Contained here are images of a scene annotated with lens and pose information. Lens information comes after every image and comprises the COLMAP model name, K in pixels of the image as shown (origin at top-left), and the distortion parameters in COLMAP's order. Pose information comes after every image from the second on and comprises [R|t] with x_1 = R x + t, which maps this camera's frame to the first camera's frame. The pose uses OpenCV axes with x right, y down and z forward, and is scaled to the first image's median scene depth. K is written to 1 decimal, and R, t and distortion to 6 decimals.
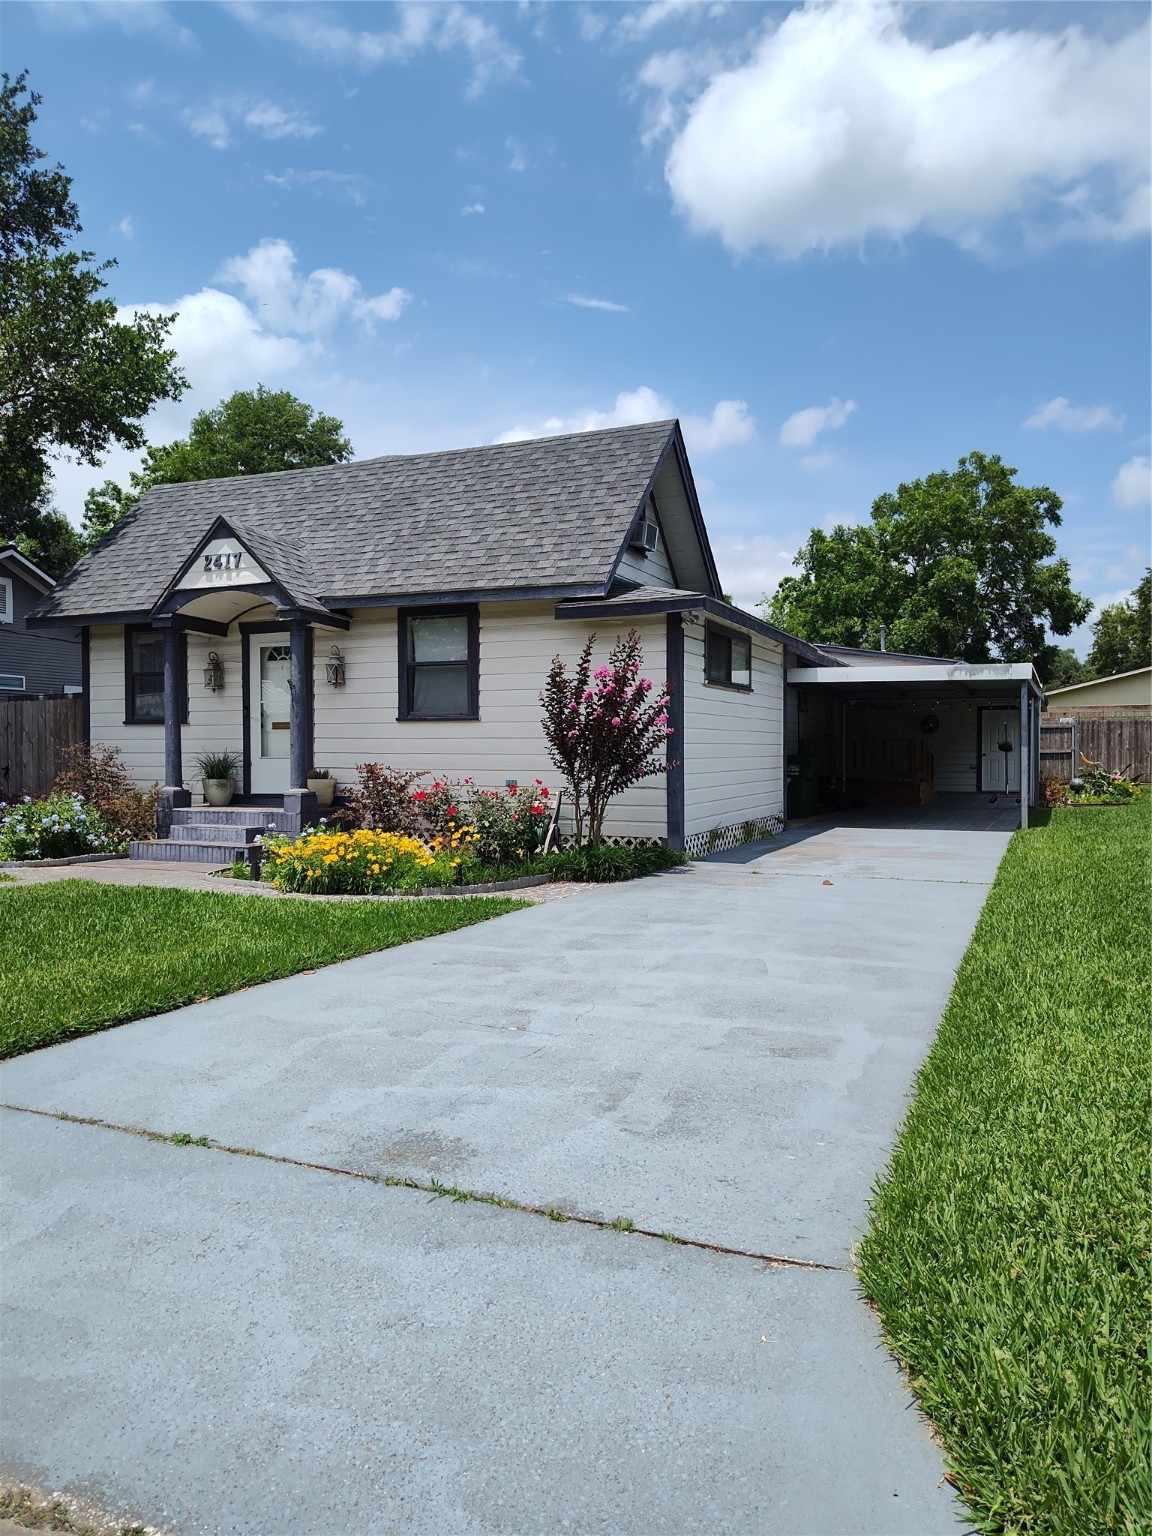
lens RADIAL K [[1035.6, 0, 578.6], [0, 1035.6, 763.3], [0, 0, 1]] dist [0.057424, 0.002330]
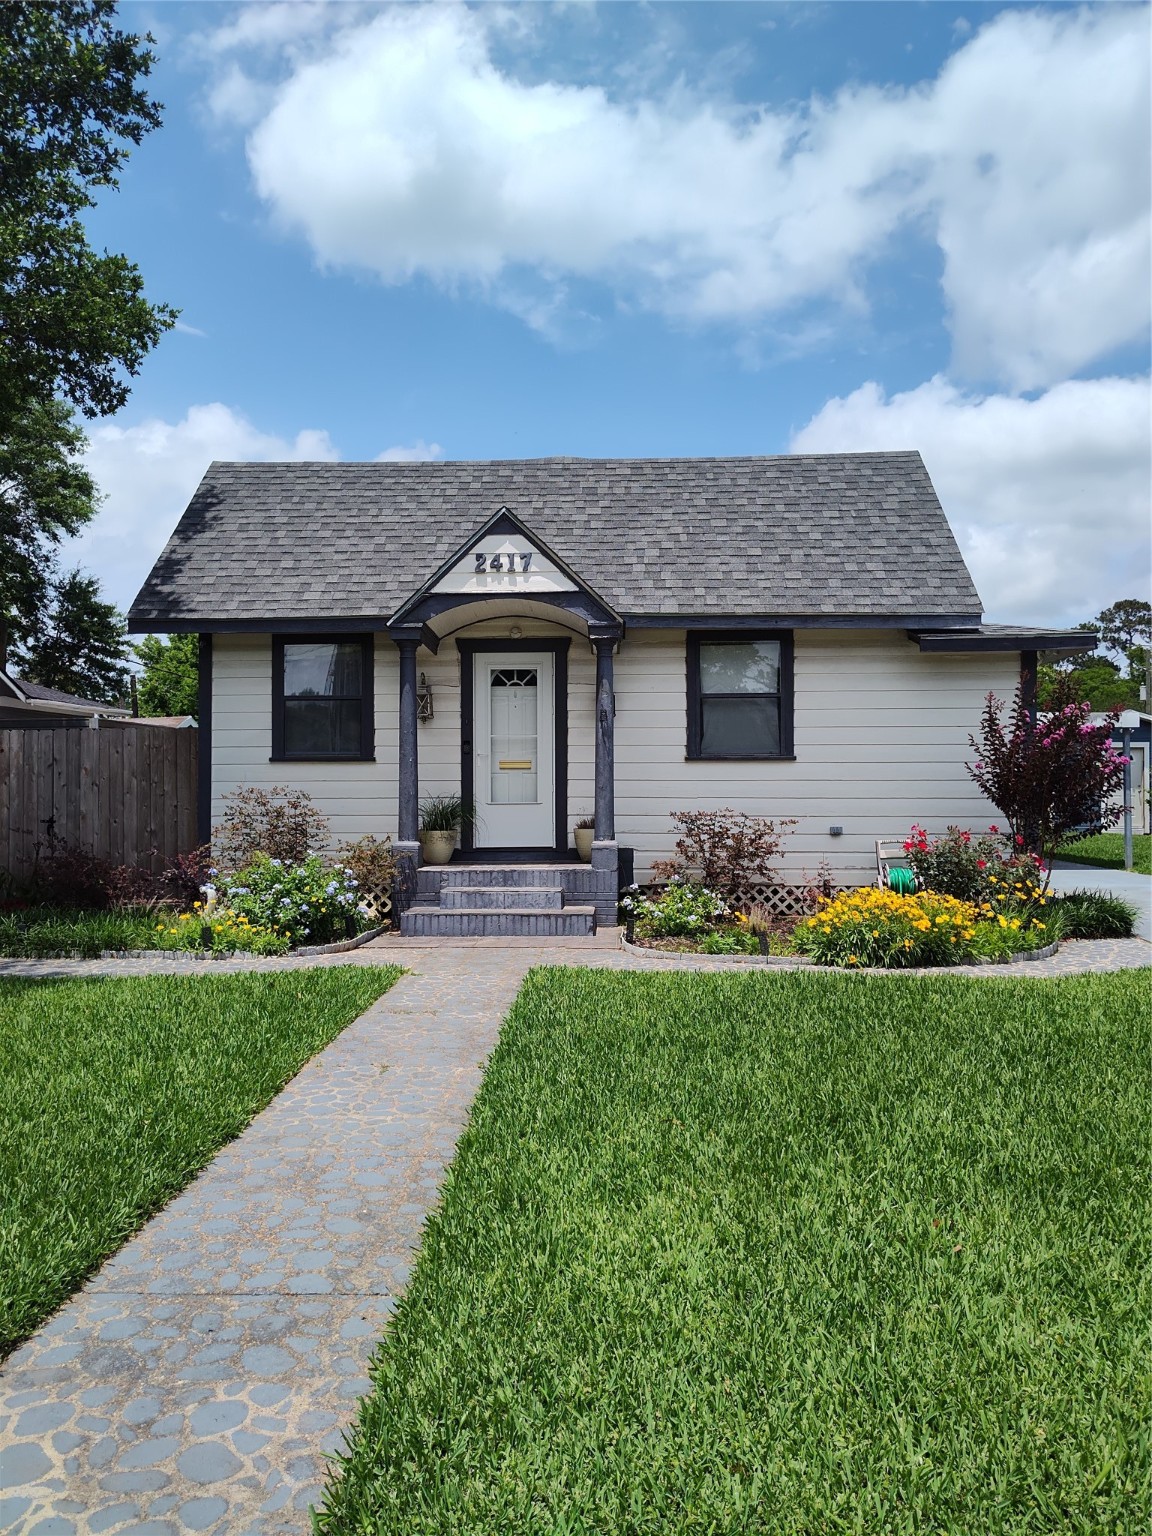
lens RADIAL K [[1035.6, 0, 575.9], [0, 1035.6, 773.0], [0, 0, 1]] dist [0.057424, 0.002330]
pose [[0.929788, 0.006153, 0.368045, -0.581157], [0.006540, 0.999426, -0.033232, -0.002175], [-0.368038, 0.033305, 0.929214, 0.233176]]
